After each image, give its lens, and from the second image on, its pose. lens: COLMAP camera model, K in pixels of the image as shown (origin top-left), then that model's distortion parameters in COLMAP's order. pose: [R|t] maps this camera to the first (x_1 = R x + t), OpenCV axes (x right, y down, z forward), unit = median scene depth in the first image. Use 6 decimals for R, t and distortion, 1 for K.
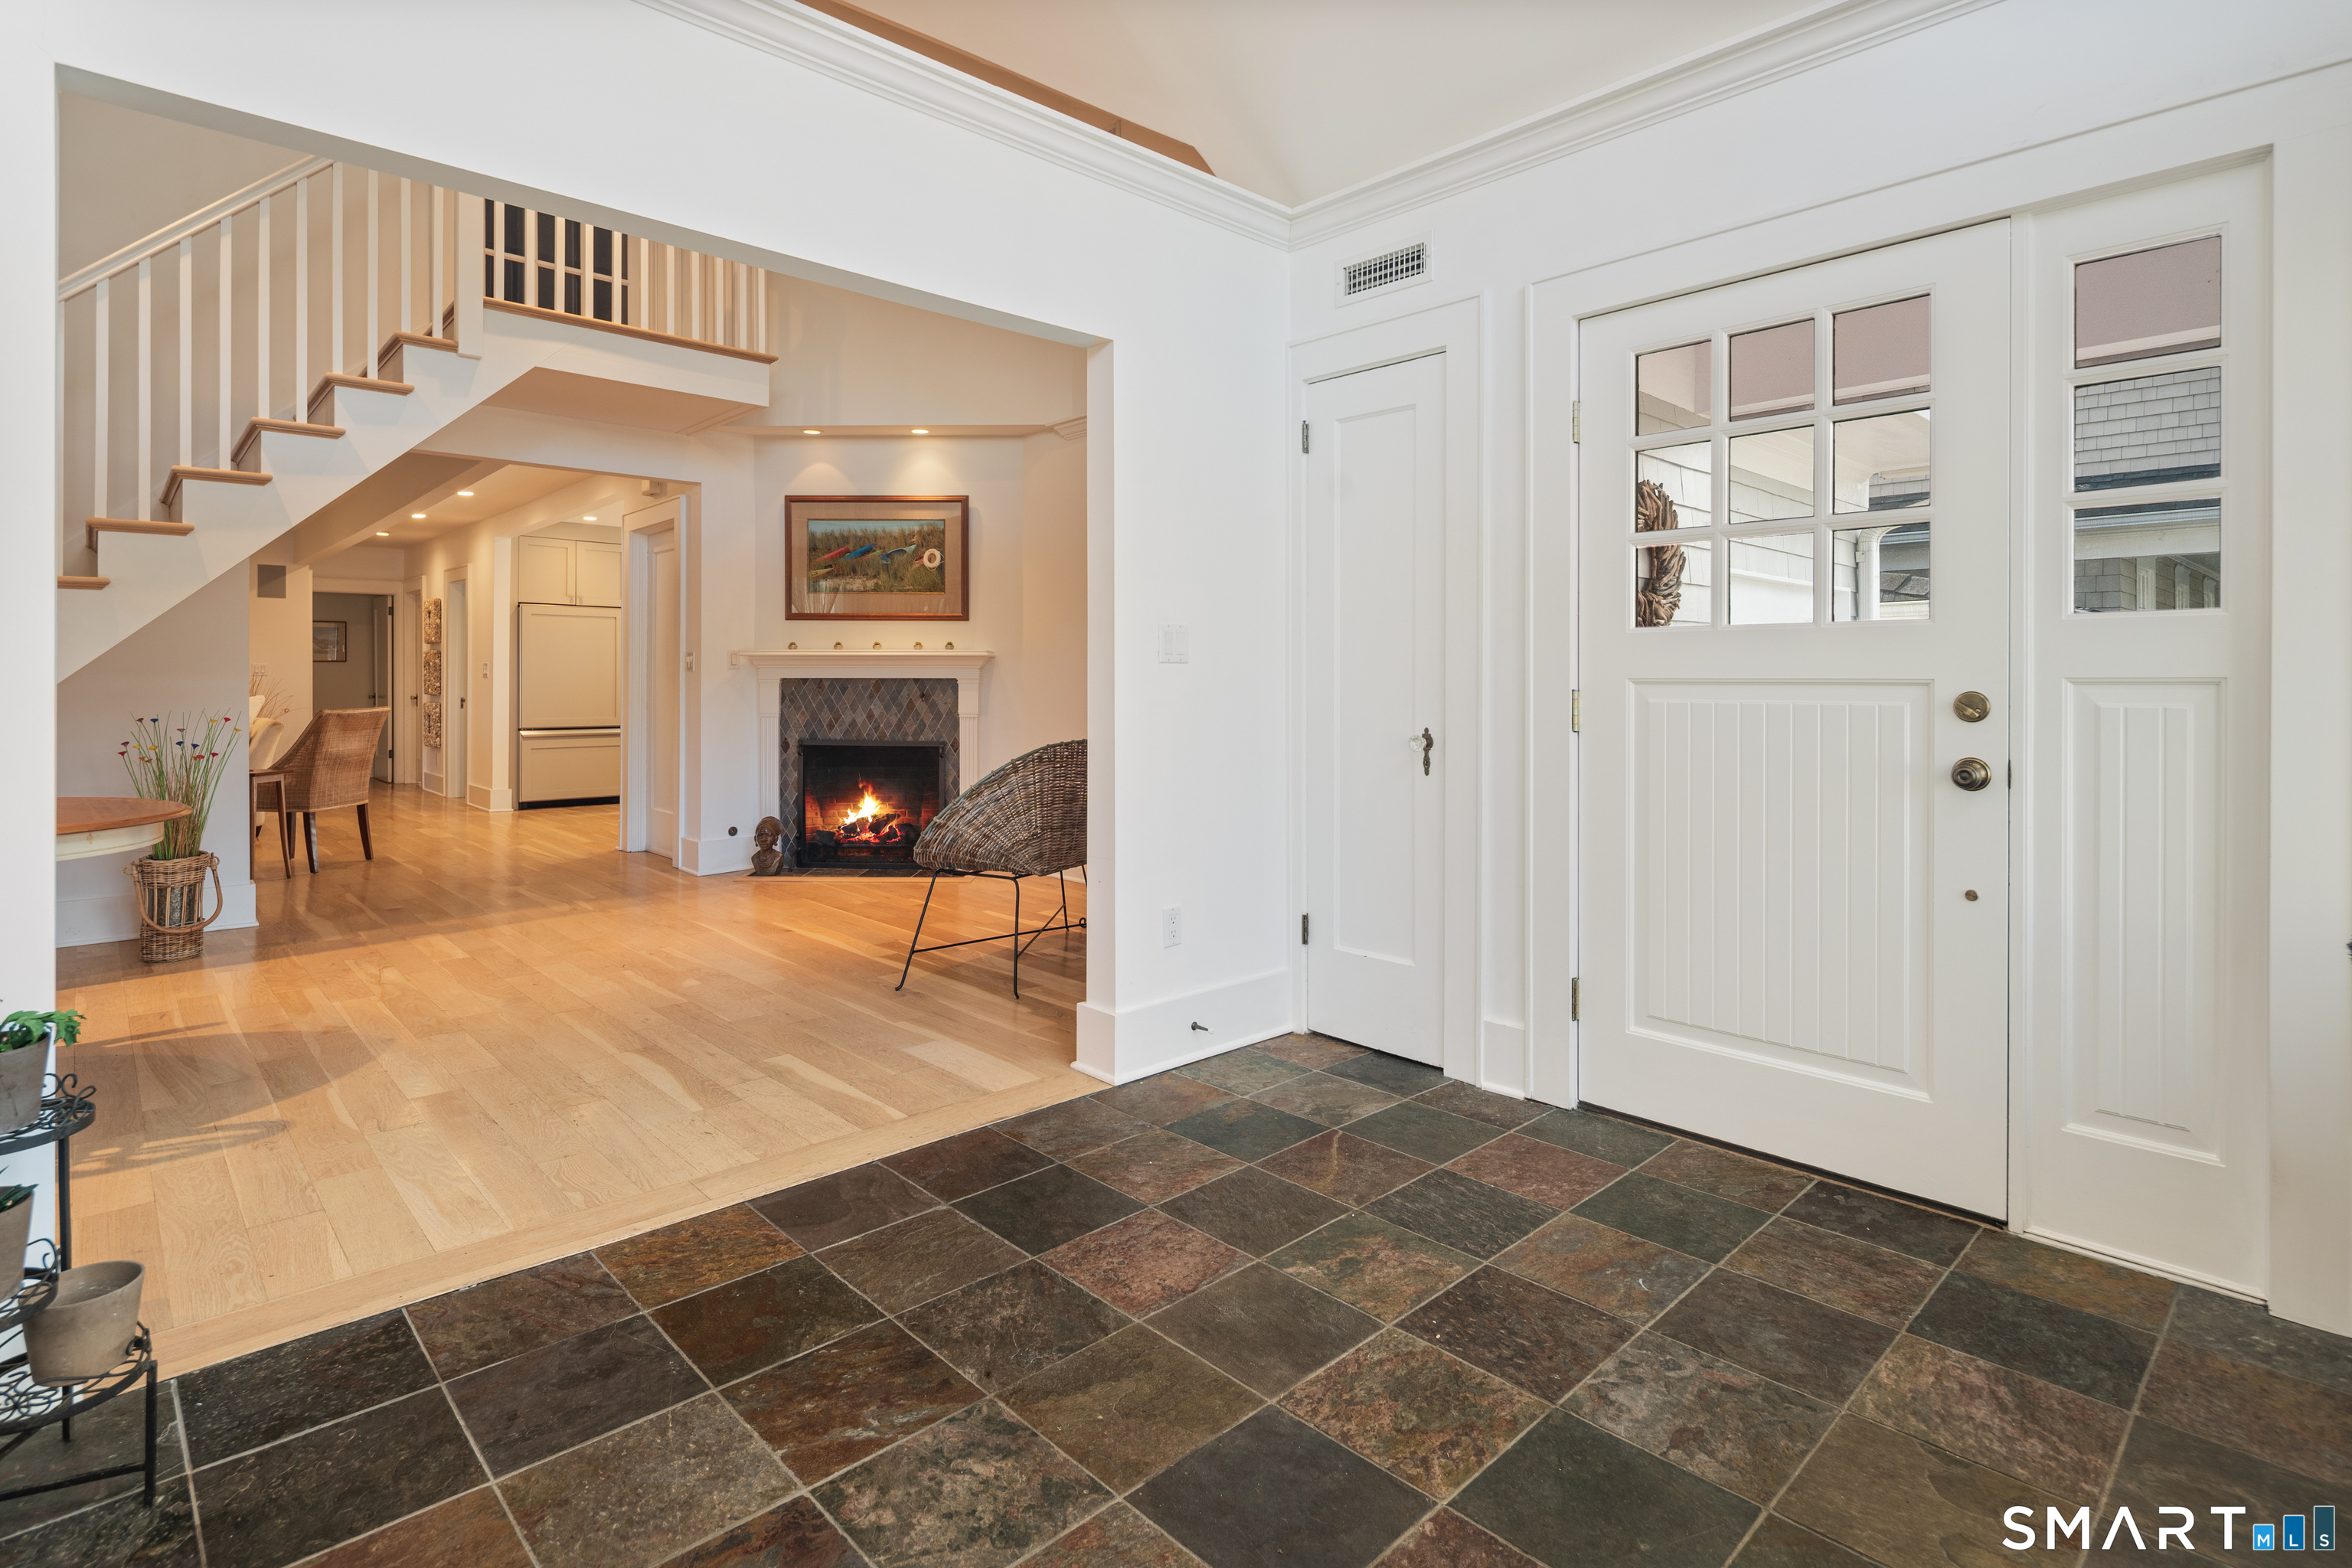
lens RADIAL K [[1184.3, 0, 1183.3], [0, 1184.3, 682.8], [0, 0, 1]] dist [0.008043, -0.007618]
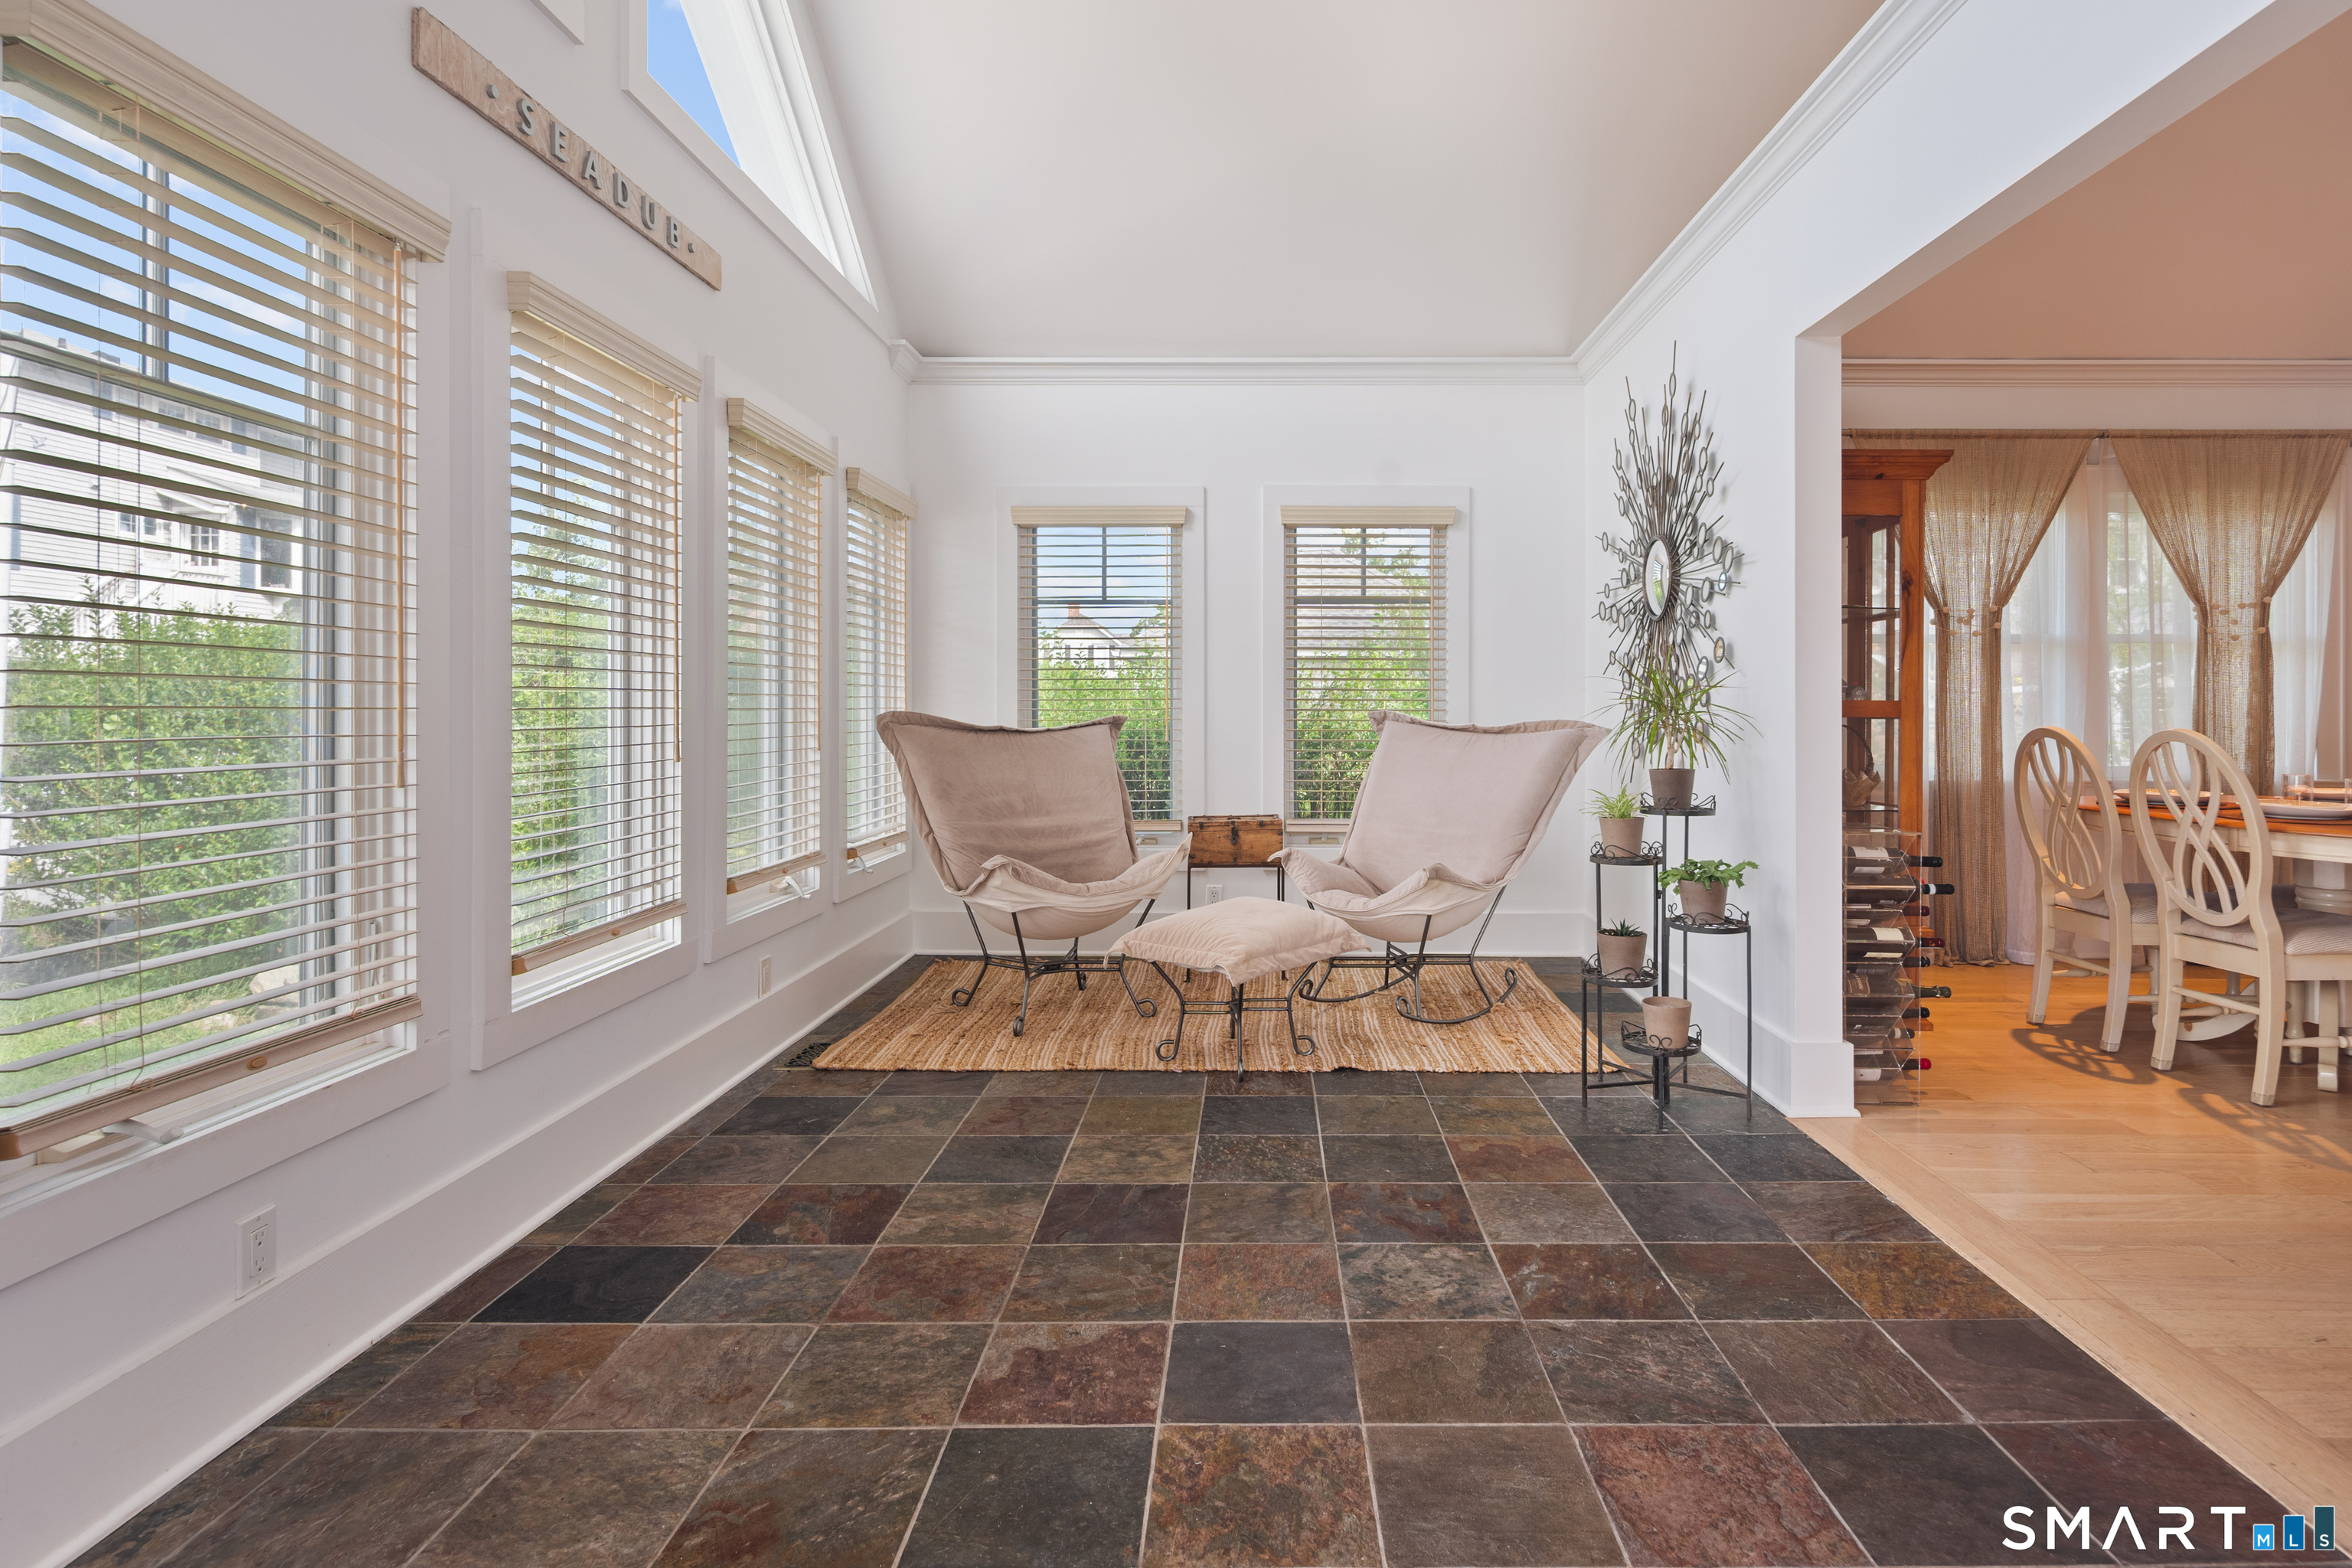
lens RADIAL K [[1184.3, 0, 1261.7], [0, 1184.3, 721.3], [0, 0, 1]] dist [0.008043, -0.007618]
pose [[-0.688560, 0.008354, -0.725132, 0.240348], [-0.000583, 0.999927, 0.012074, 0.002616], [0.725180, 0.008736, -0.688504, 0.460202]]
